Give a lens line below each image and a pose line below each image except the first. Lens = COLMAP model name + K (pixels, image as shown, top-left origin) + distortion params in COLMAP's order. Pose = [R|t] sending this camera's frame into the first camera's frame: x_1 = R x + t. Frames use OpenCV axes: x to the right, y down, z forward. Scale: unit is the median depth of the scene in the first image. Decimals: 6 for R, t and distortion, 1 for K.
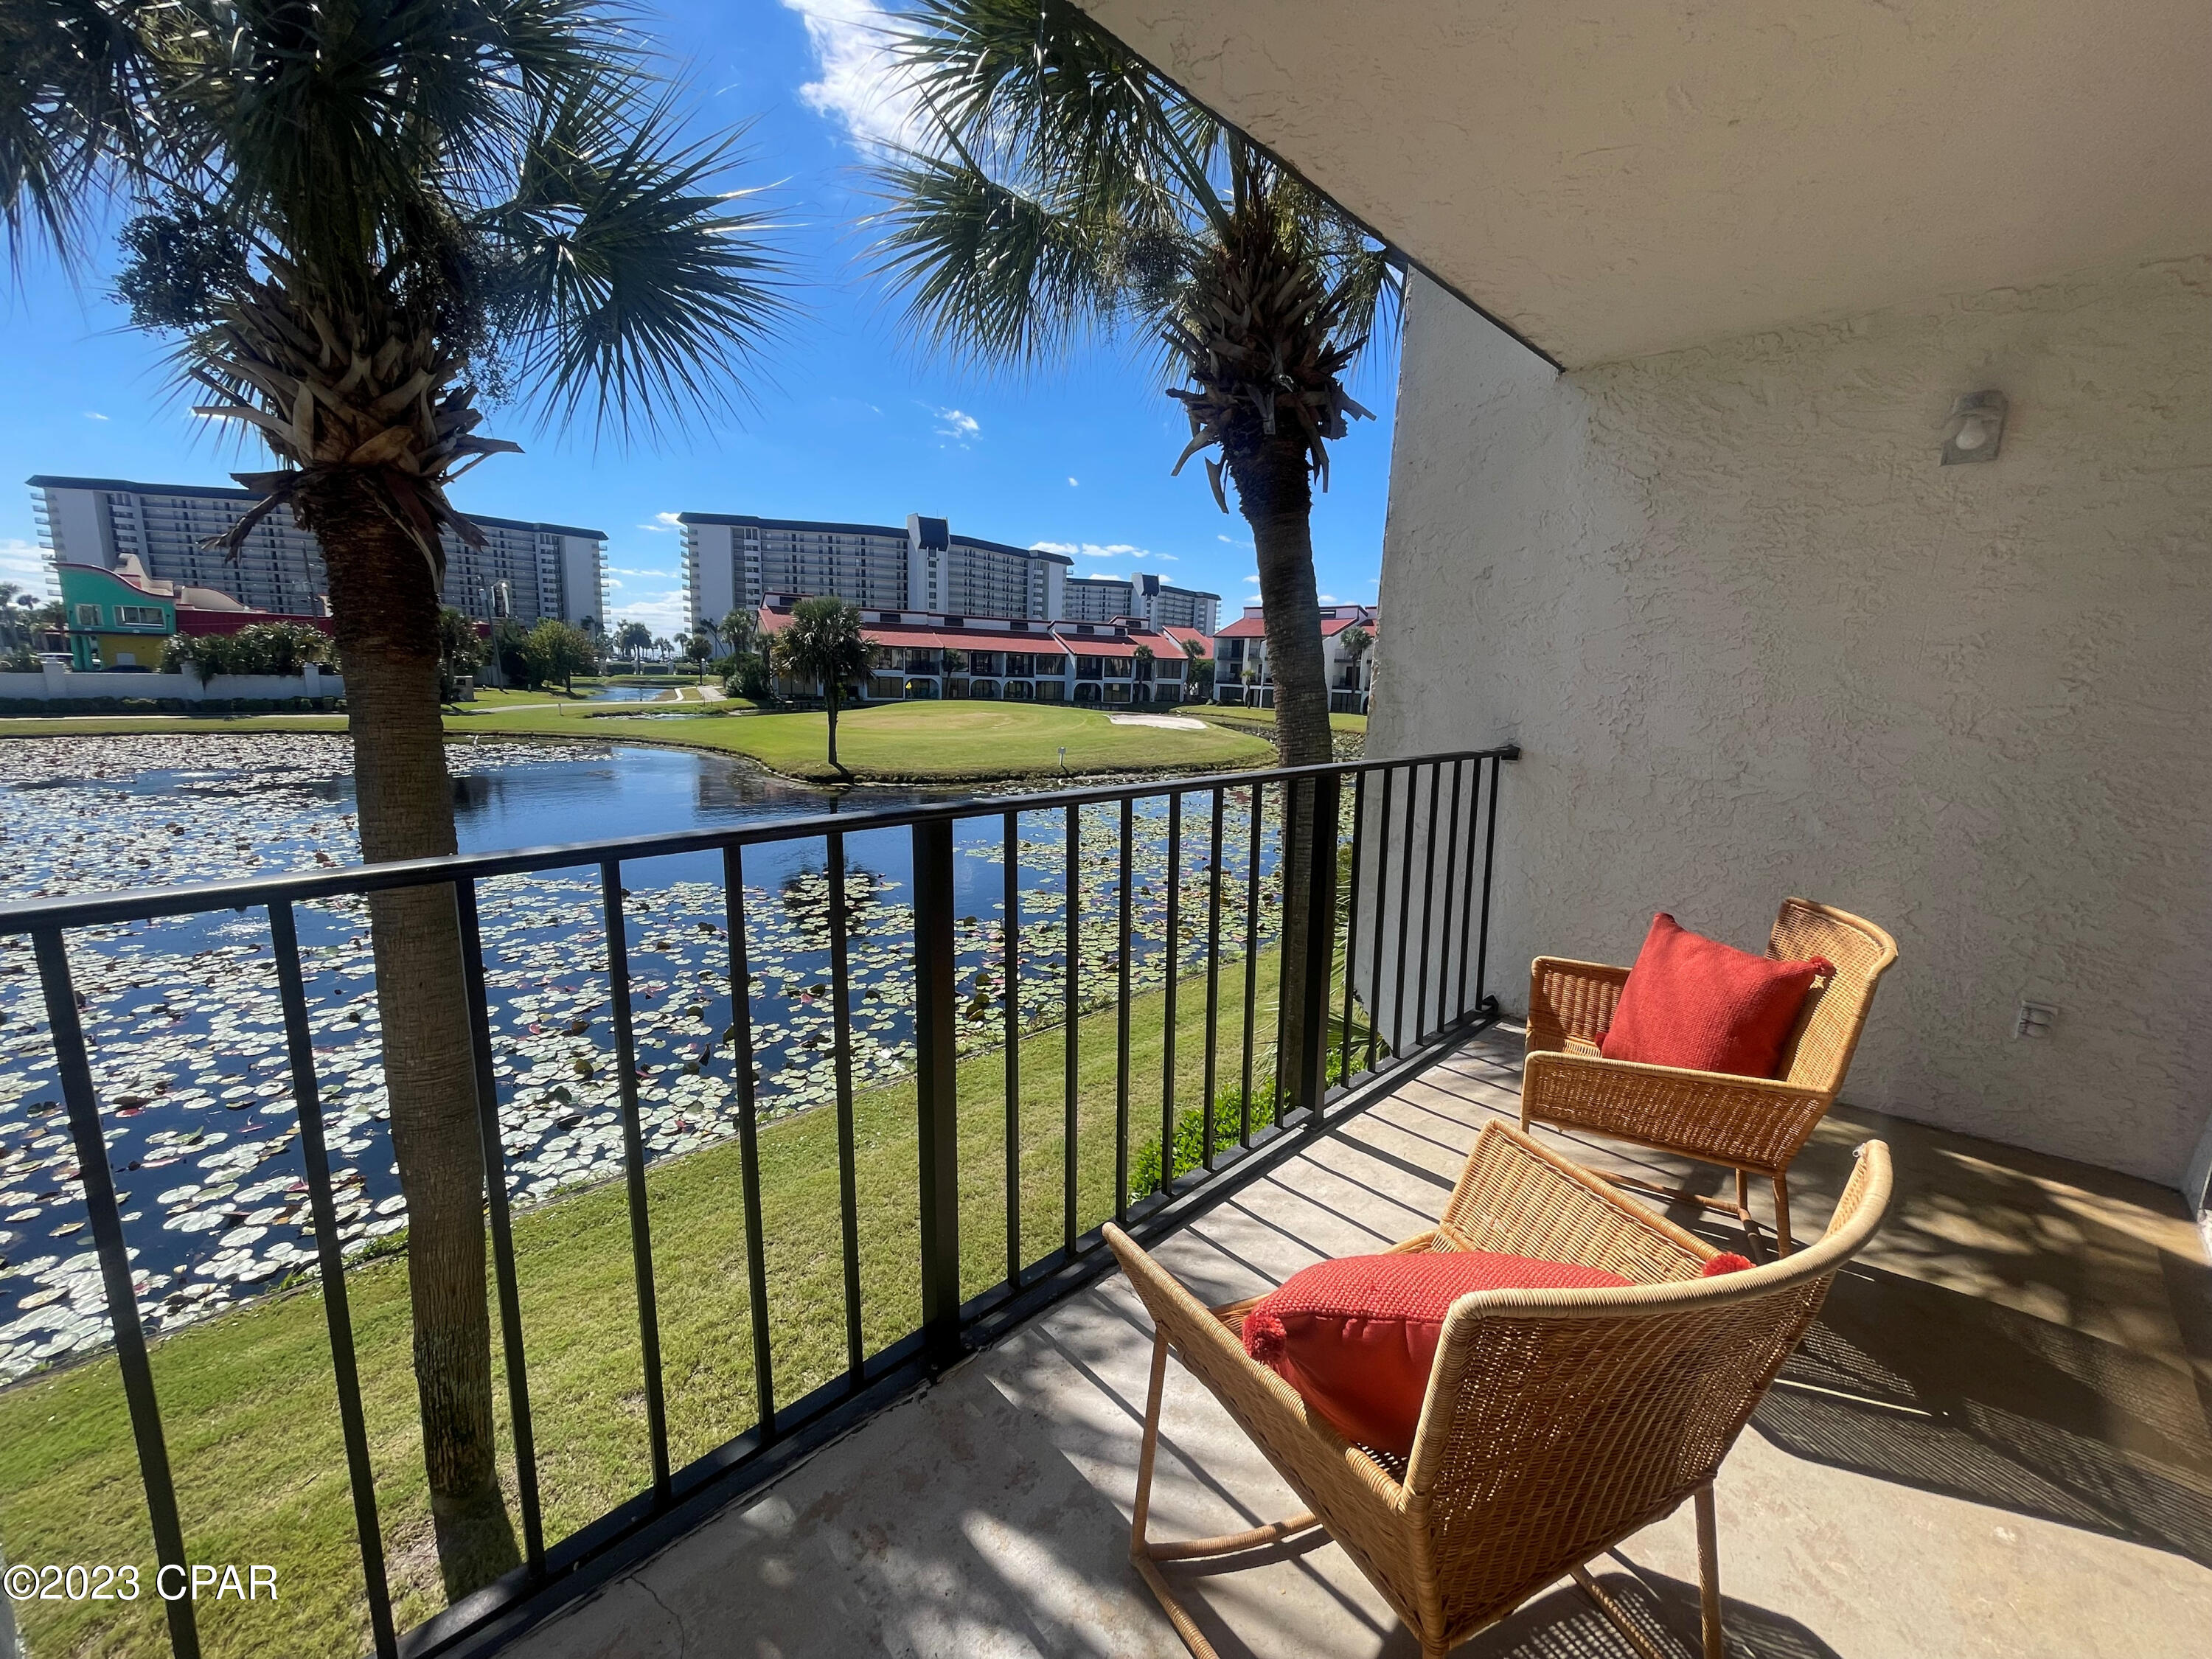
lens RADIAL K [[885.7, 0, 1098.5], [0, 885.7, 839.7], [0, 0, 1]] dist [0.002071, -0.001384]
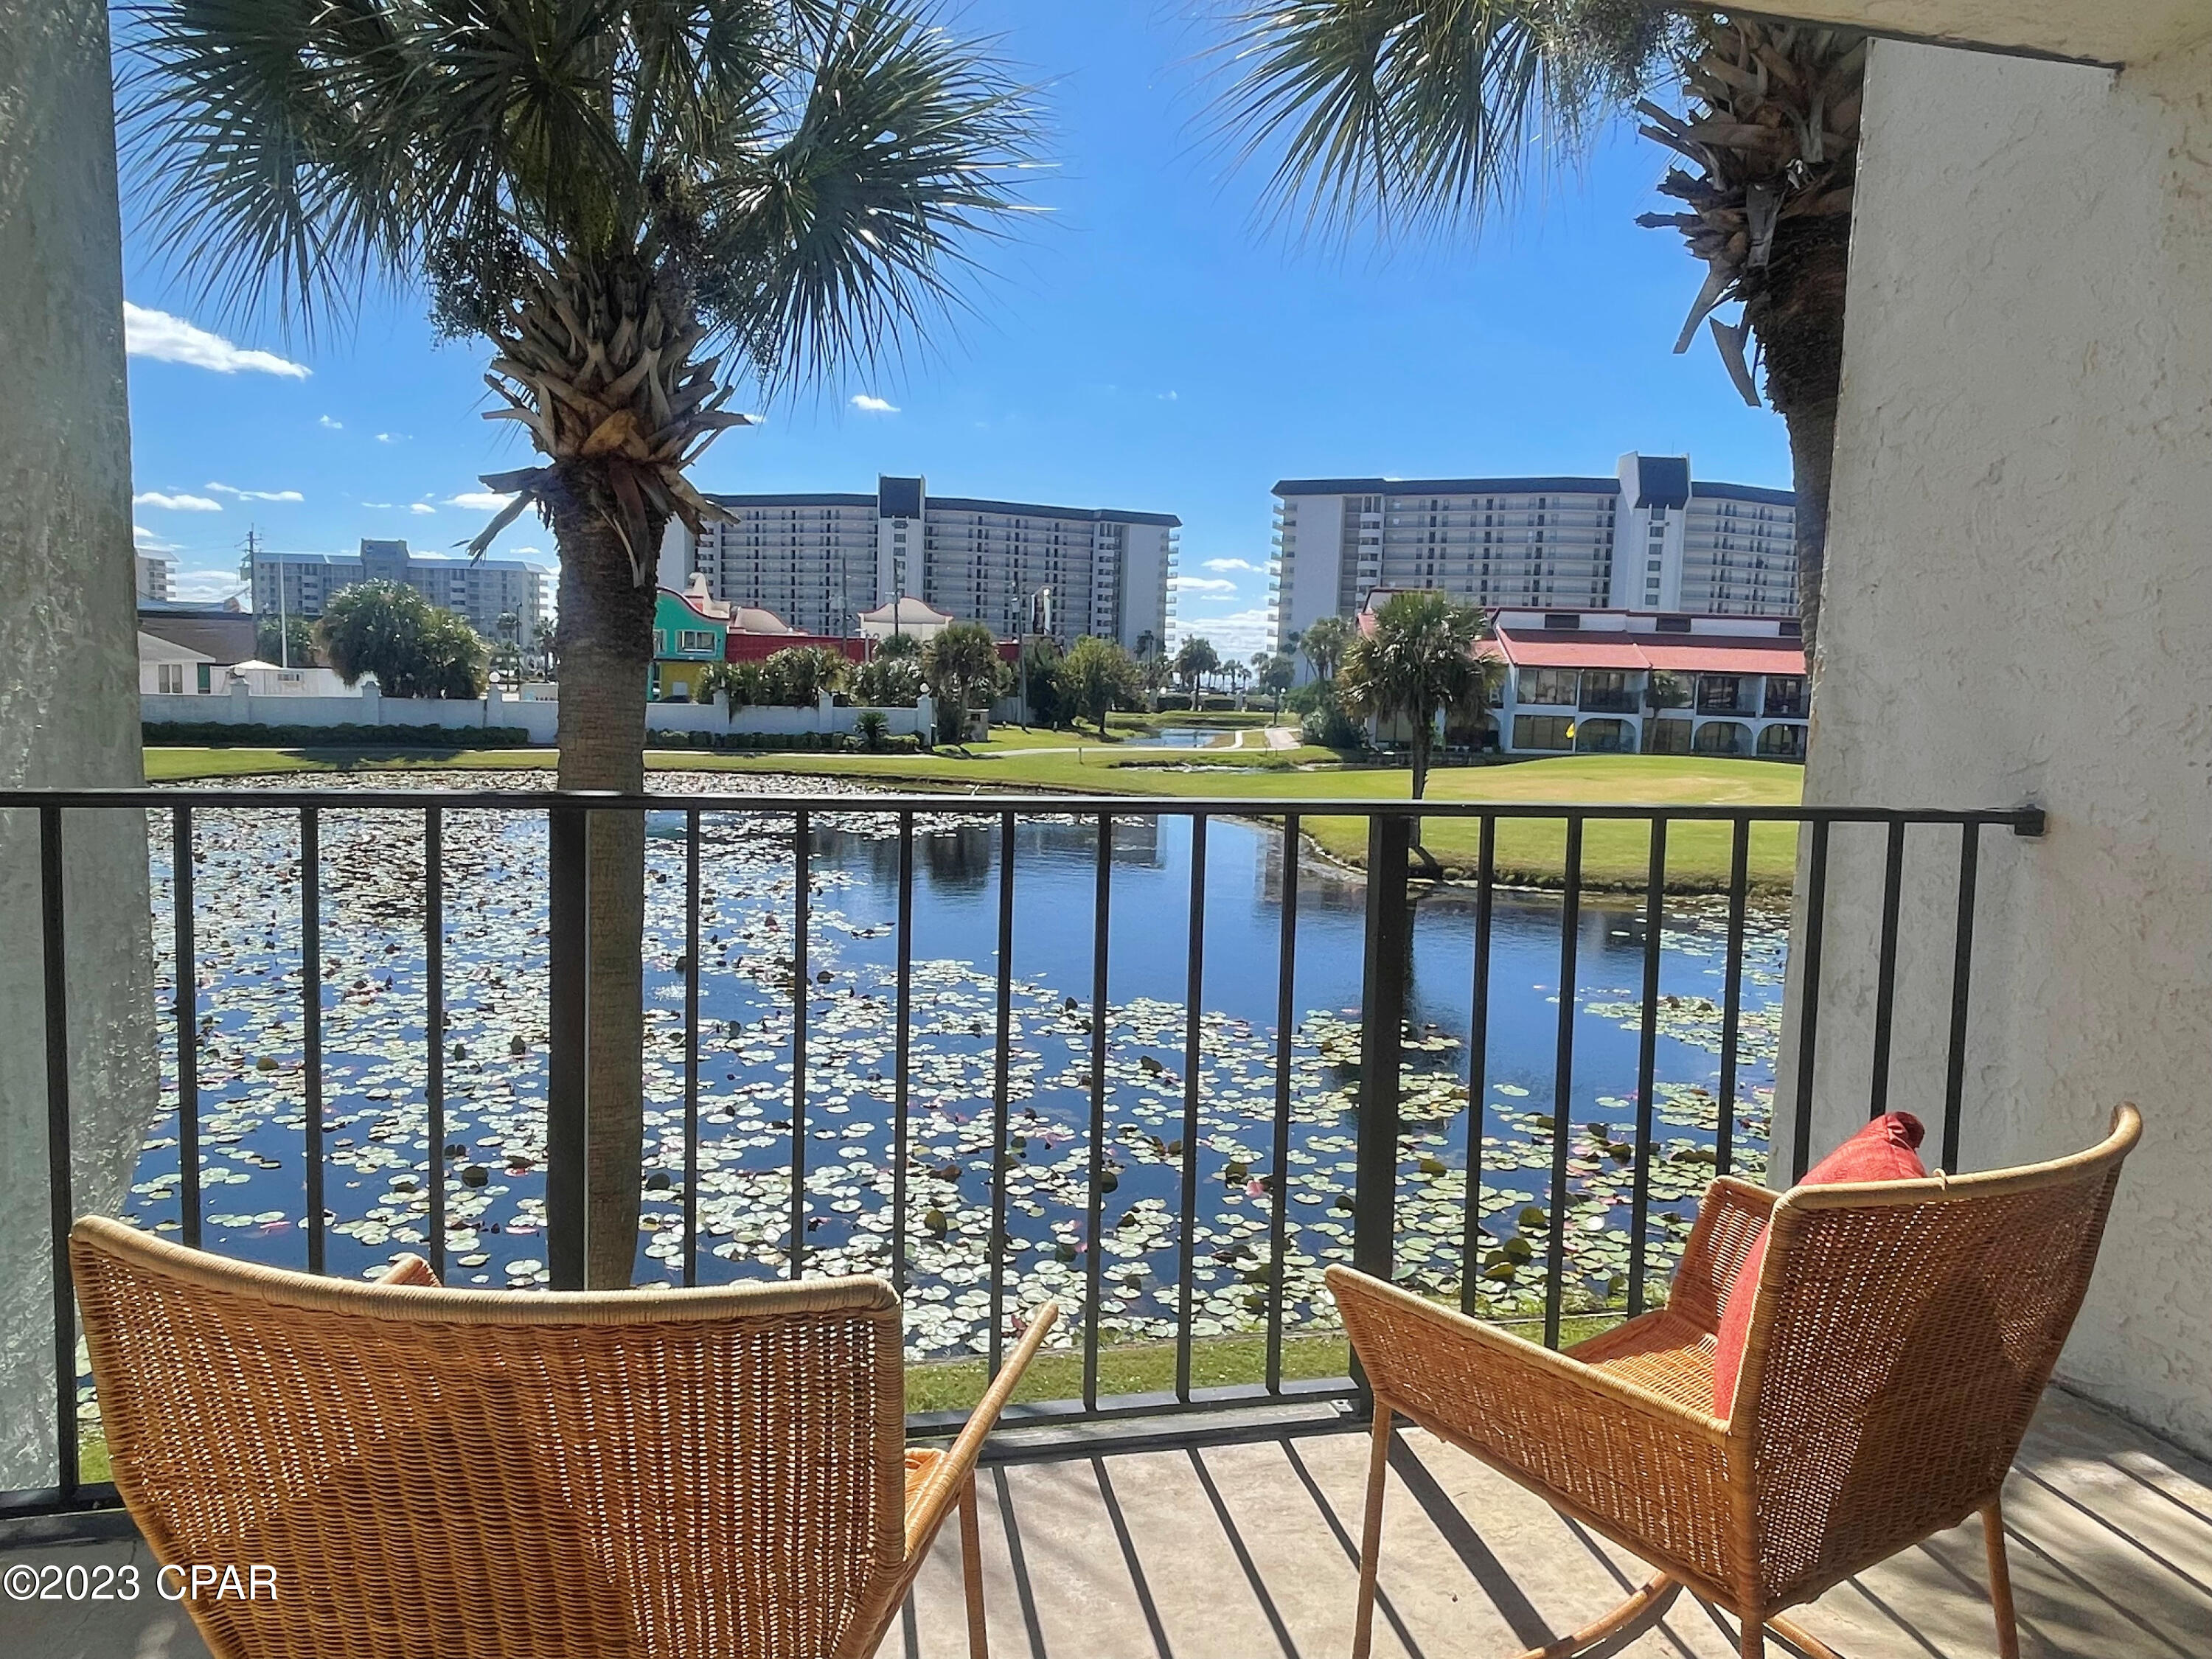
lens RADIAL K [[1429.3, 0, 1081.8], [0, 1429.3, 834.9], [0, 0, 1]] dist [0.017649, -0.008693]
pose [[0.849453, 0.053129, -0.524982, 0.081463], [-0.105019, 0.992036, -0.069532, 0.004093], [0.517107, 0.114198, 0.848268, 0.007653]]
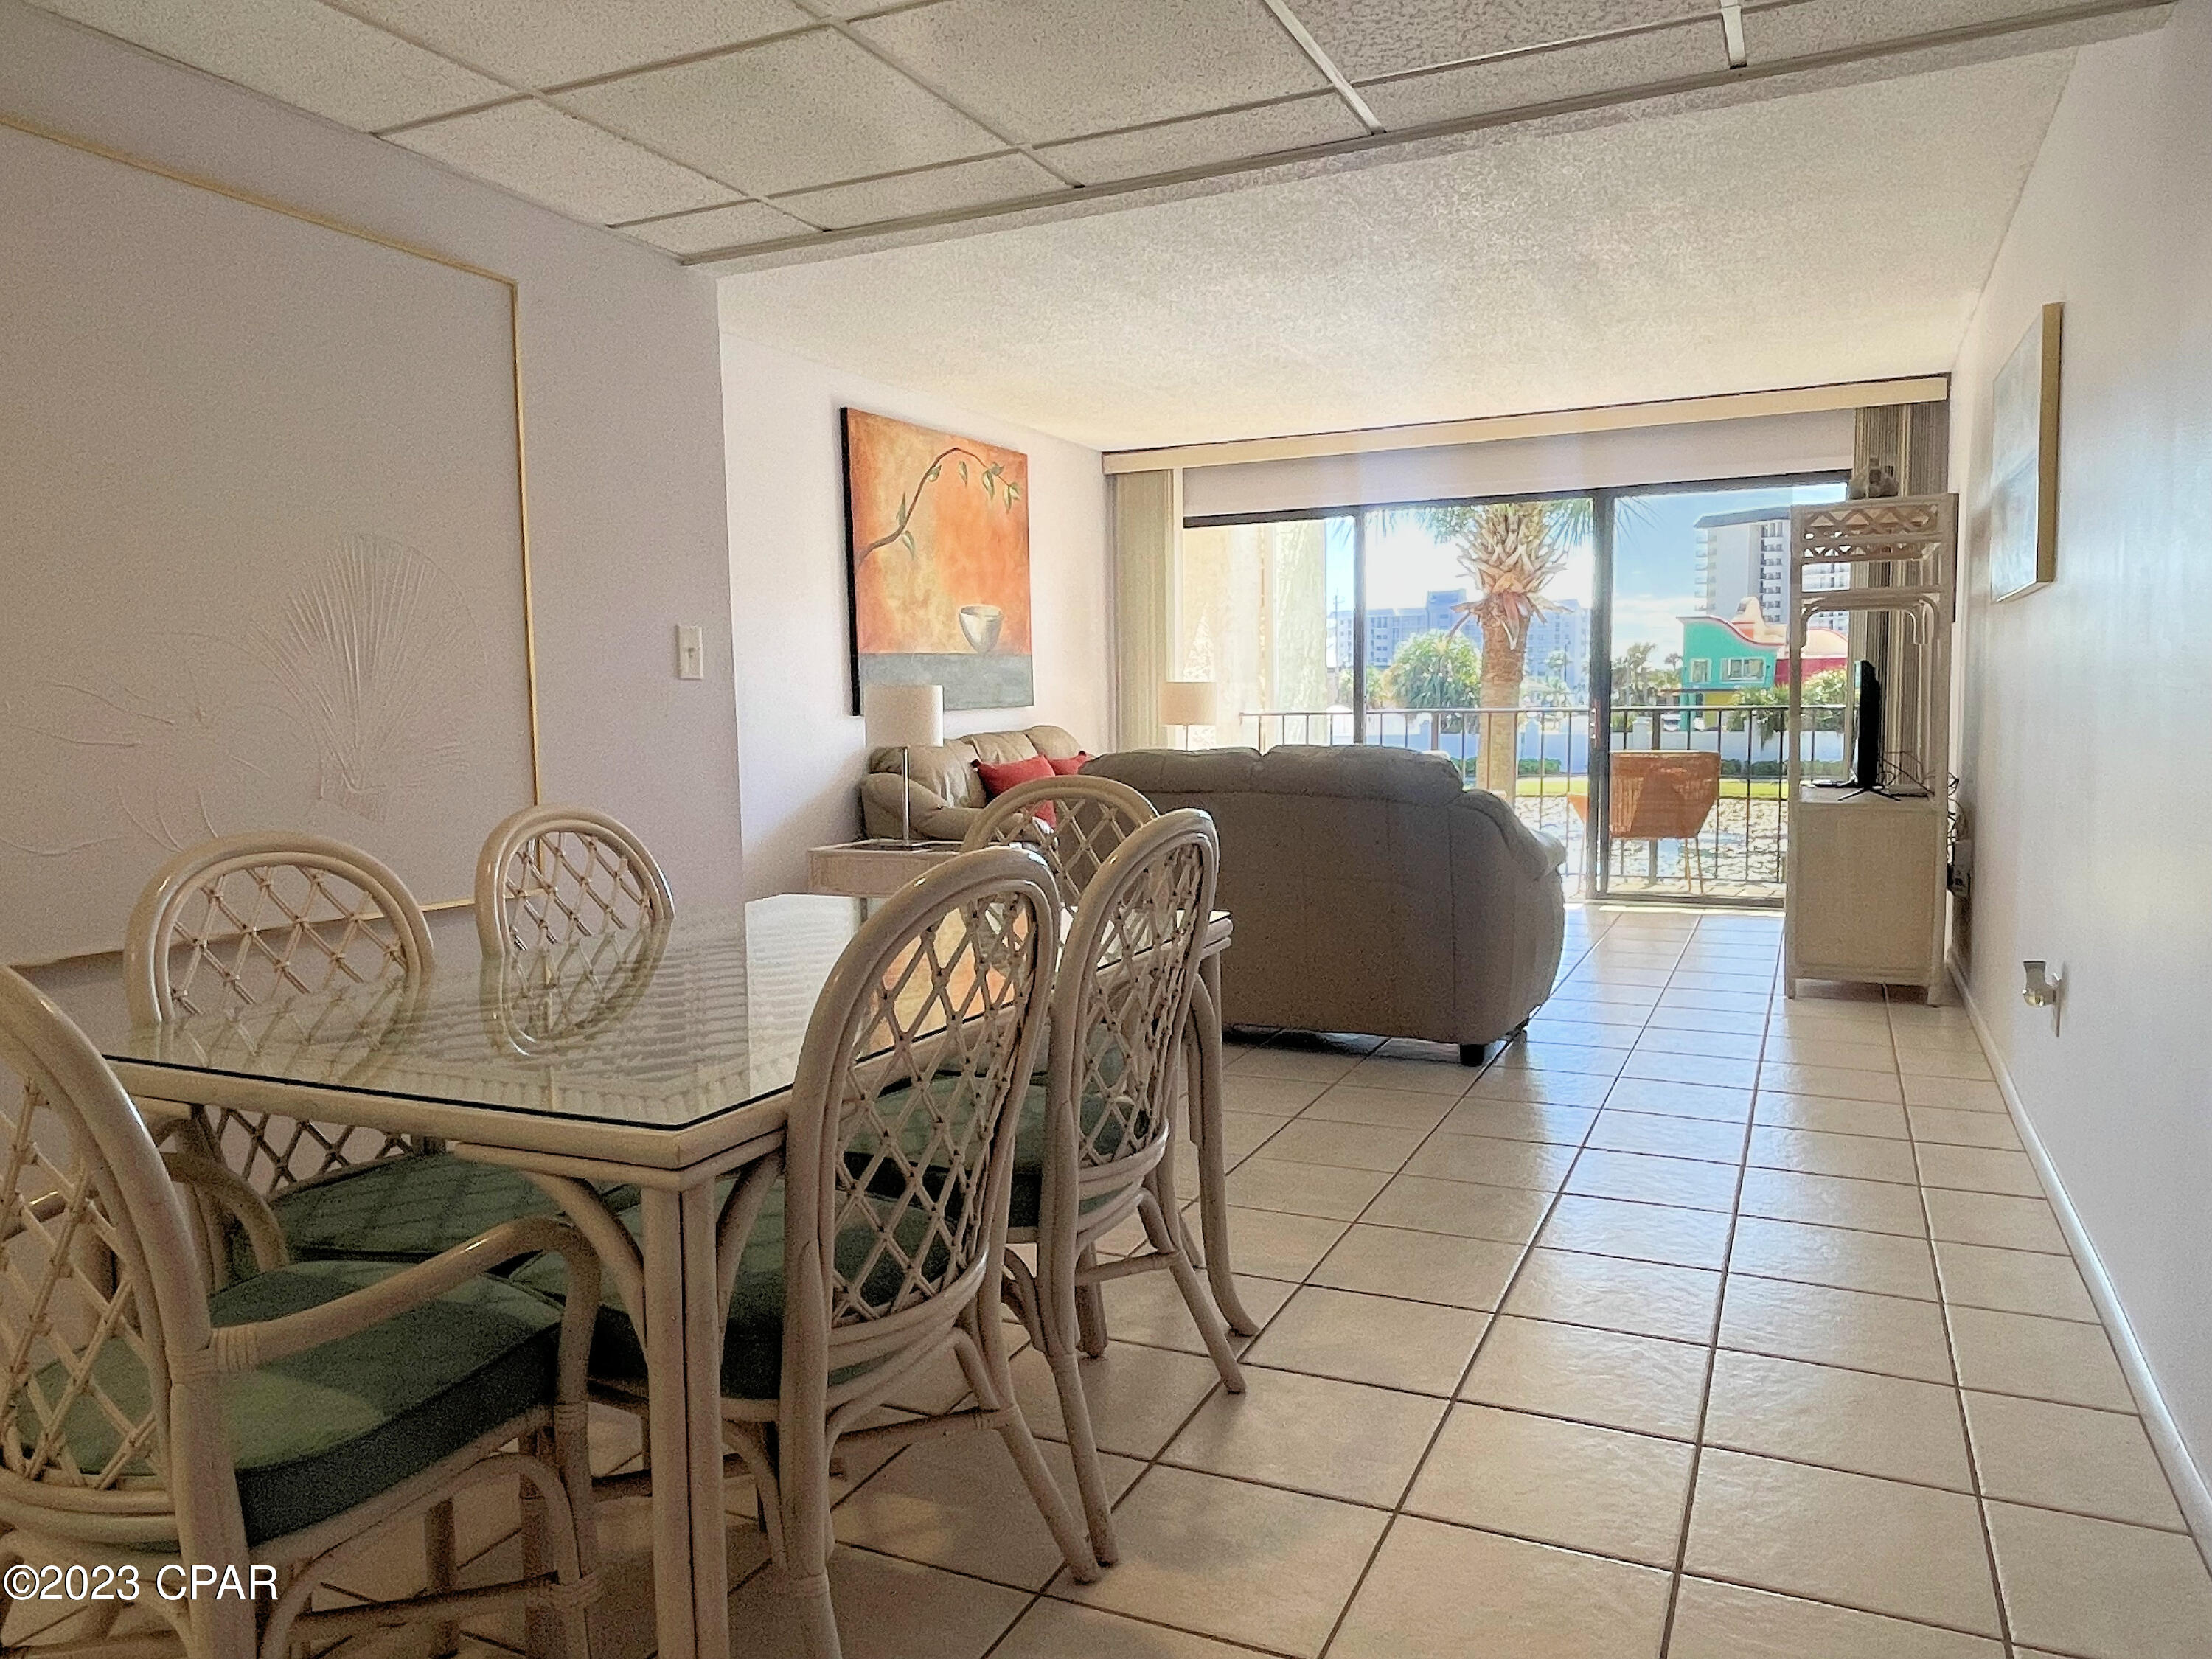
lens RADIAL K [[1501.0, 0, 1100.6], [0, 1501.0, 824.3], [0, 0, 1]] dist [0.022450, 0.001205]
pose [[0.334688, 0.041130, -0.941431, 0.447577], [-0.158596, 0.987255, -0.013250, 0.063841], [0.928887, 0.153742, 0.336945, -0.199542]]
